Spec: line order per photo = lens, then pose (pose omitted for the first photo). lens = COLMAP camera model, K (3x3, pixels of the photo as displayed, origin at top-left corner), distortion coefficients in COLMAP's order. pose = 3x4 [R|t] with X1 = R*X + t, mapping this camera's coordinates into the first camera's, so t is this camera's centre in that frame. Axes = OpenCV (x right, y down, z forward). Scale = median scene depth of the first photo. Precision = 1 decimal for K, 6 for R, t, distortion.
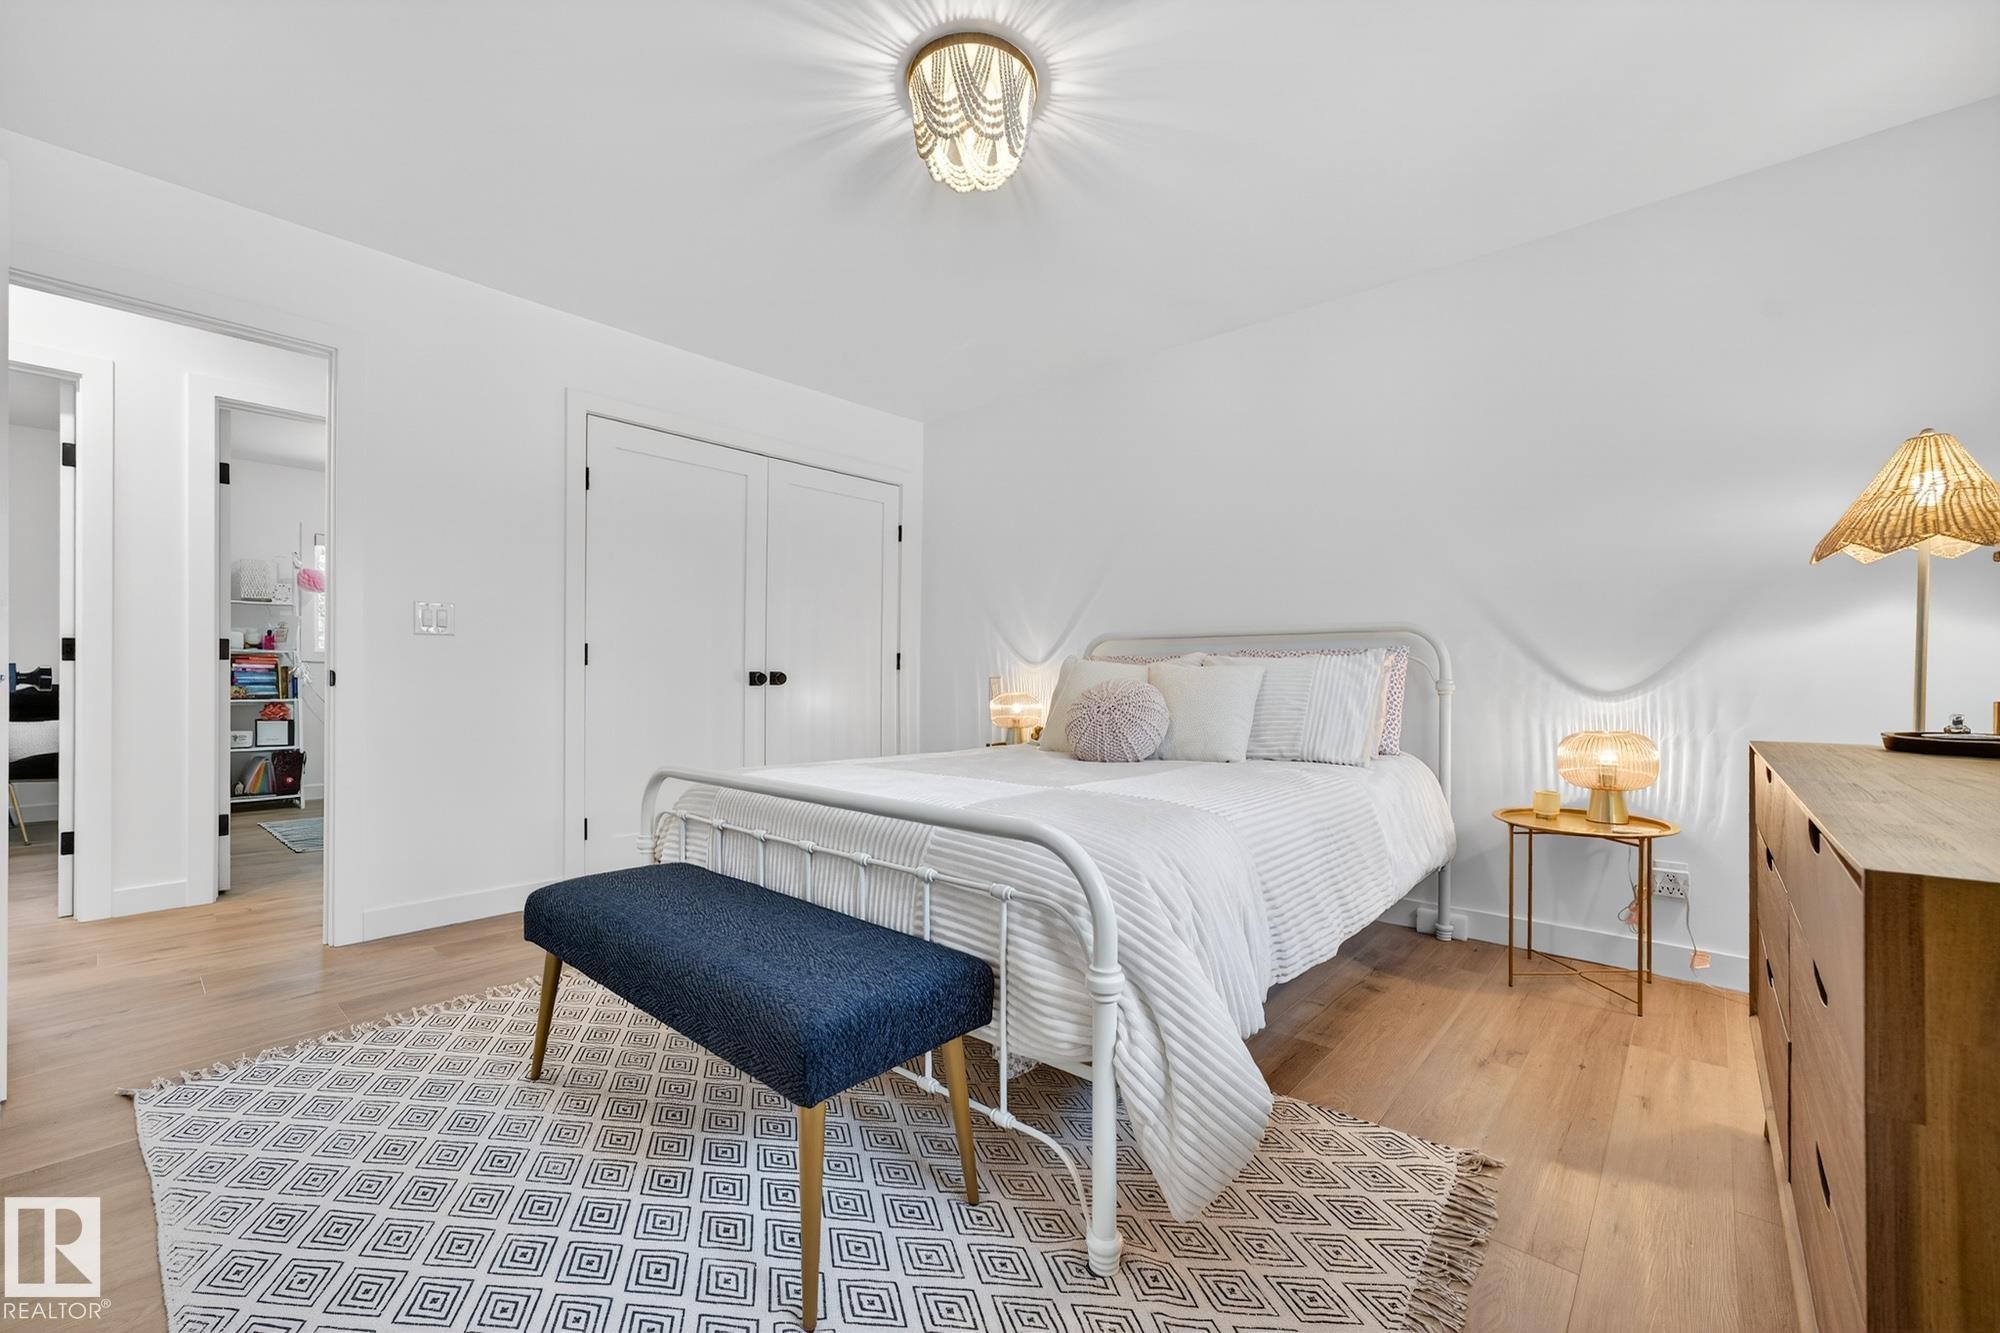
lens RADIAL K [[773.4, 0, 1048.6], [0, 773.4, 672.4], [0, 0, 1]] dist [-0.027821, 0.000214]
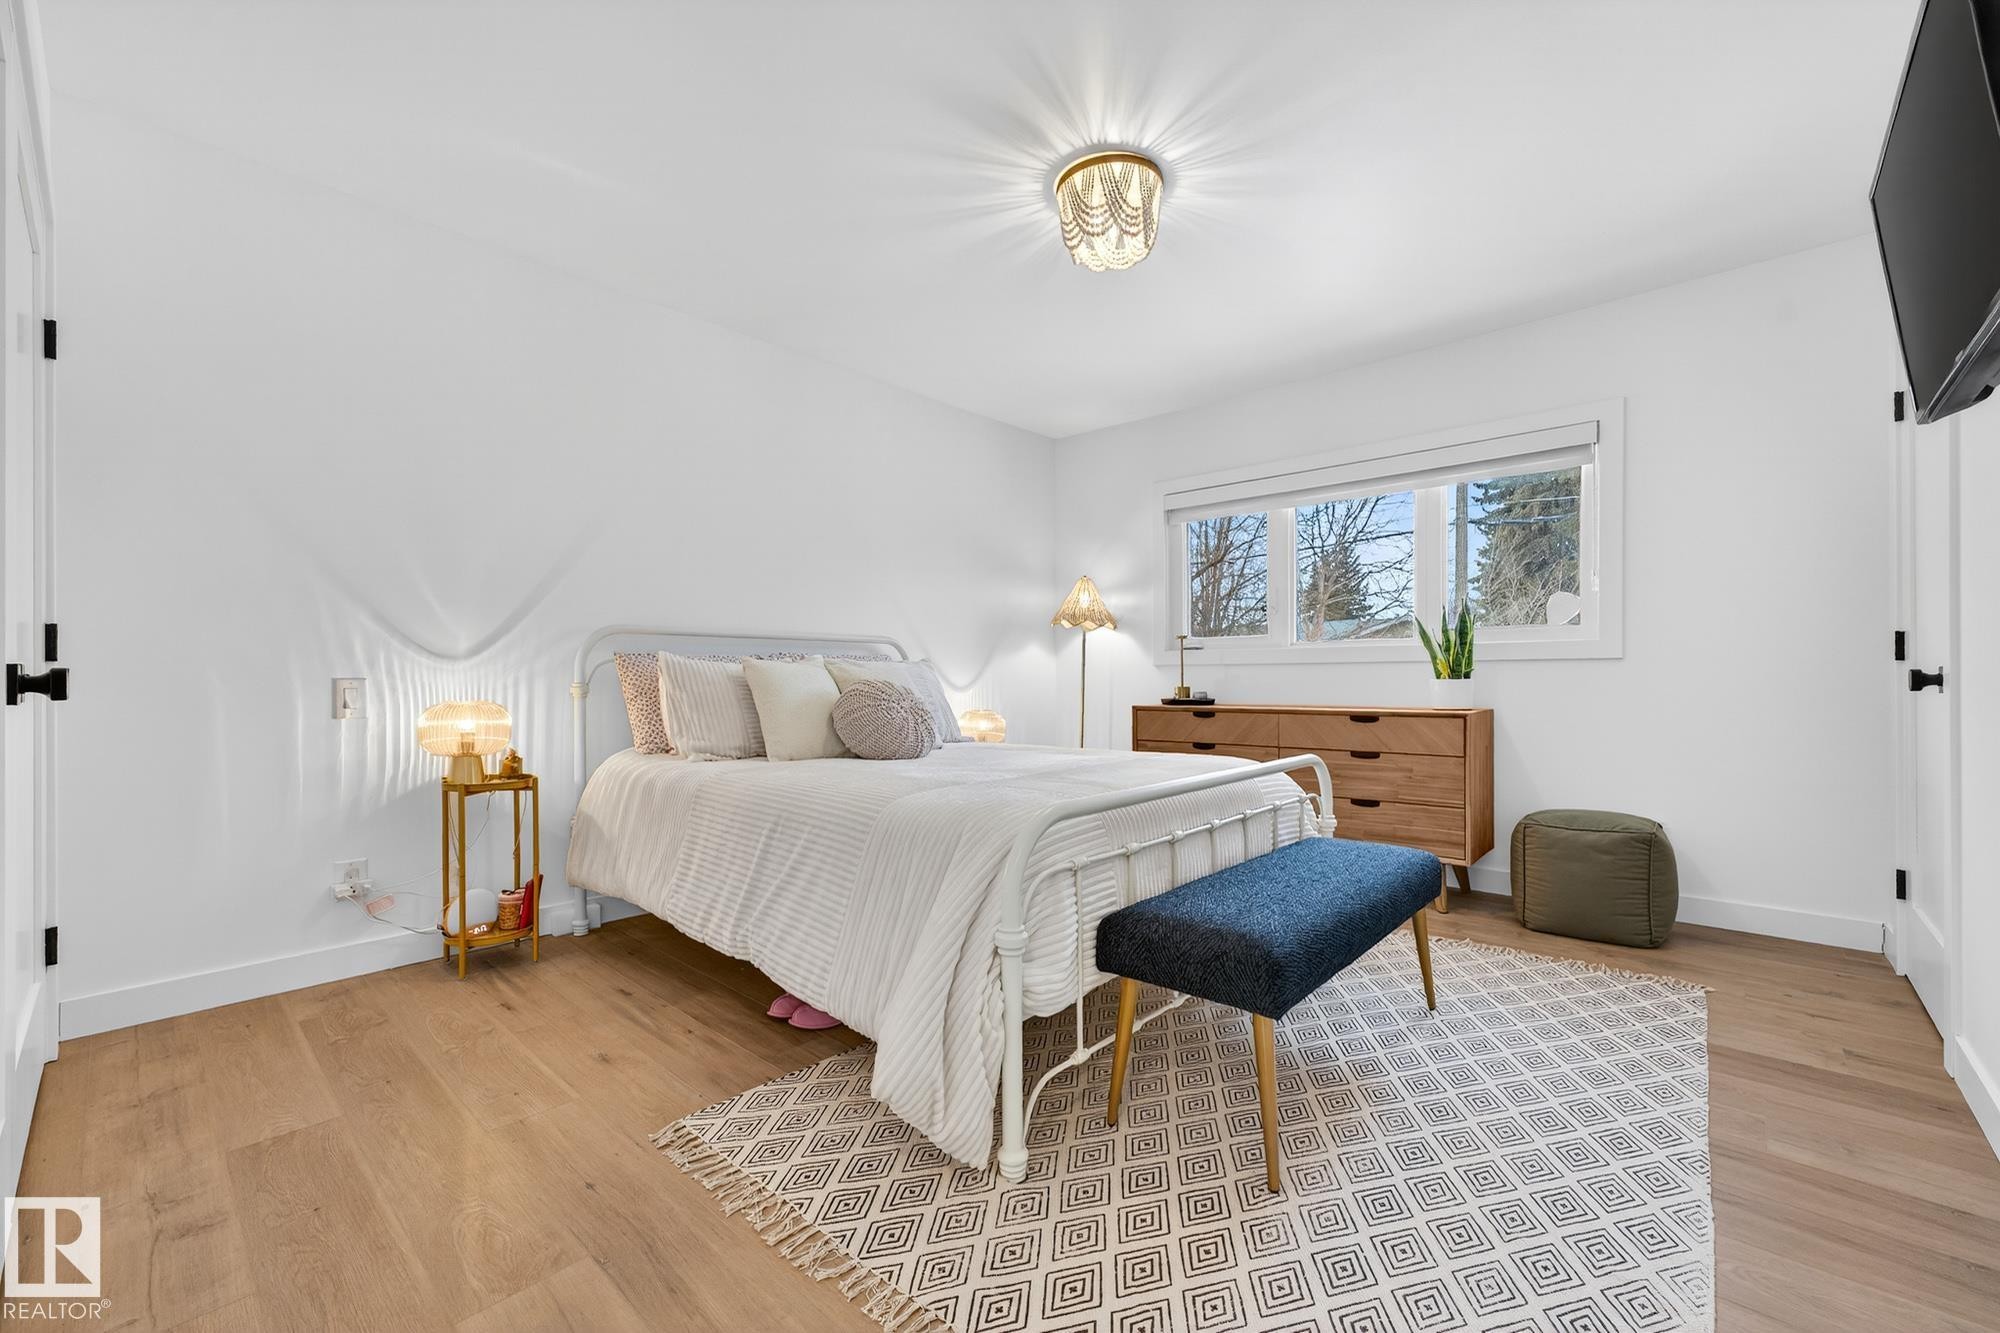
lens RADIAL K [[799.1, 0, 1001.5], [0, 799.1, 659.7], [0, 0, 1]] dist [-0.030346, 0.015011]
pose [[0.061008, 0.024661, 0.997833, -1.354556], [-0.008036, 0.999674, -0.024216, 0.004653], [-0.998105, -0.006541, 0.061187, 1.096507]]
